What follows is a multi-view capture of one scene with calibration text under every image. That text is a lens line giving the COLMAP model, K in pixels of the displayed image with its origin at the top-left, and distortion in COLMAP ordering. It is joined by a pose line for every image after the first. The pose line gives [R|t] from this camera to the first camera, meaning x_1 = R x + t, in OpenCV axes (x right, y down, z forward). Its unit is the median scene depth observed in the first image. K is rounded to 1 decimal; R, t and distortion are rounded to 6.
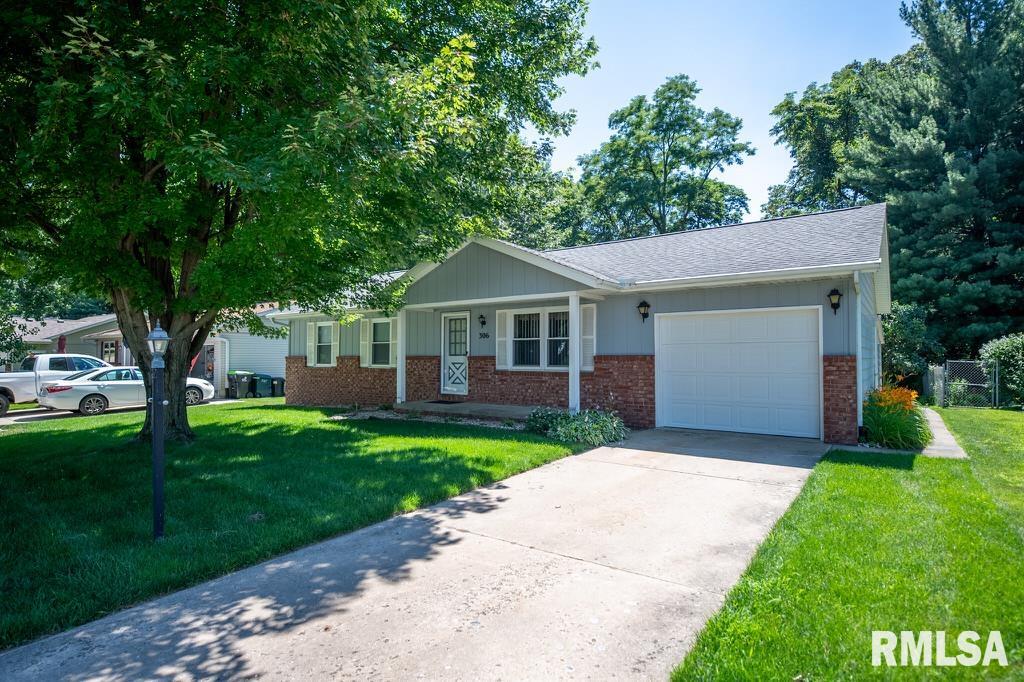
lens RADIAL K [[564.8, 0, 512.0], [0, 564.8, 341.0], [0, 0, 1]] dist [-0.000802, -0.000085]
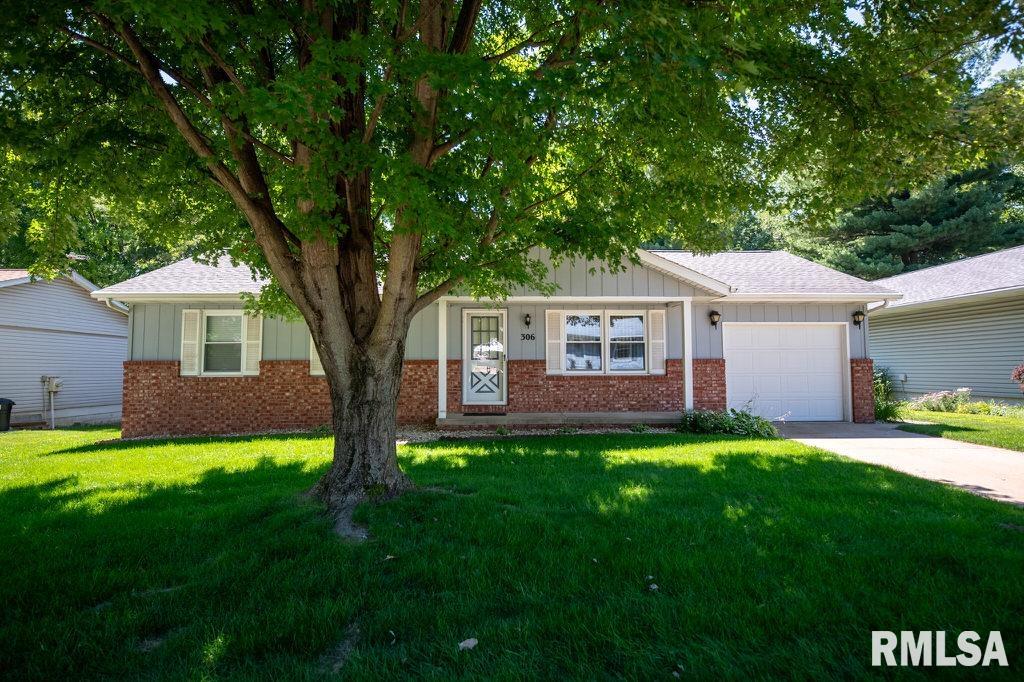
lens RADIAL K [[529.6, 0, 514.5], [0, 529.6, 337.8], [0, 0, 1]] dist [0.003845, 0.001054]
pose [[0.762332, 0.027662, 0.646595, -0.618687], [-0.015728, 0.999583, -0.024220, 0.012643], [-0.646995, 0.008294, 0.762449, 0.379067]]
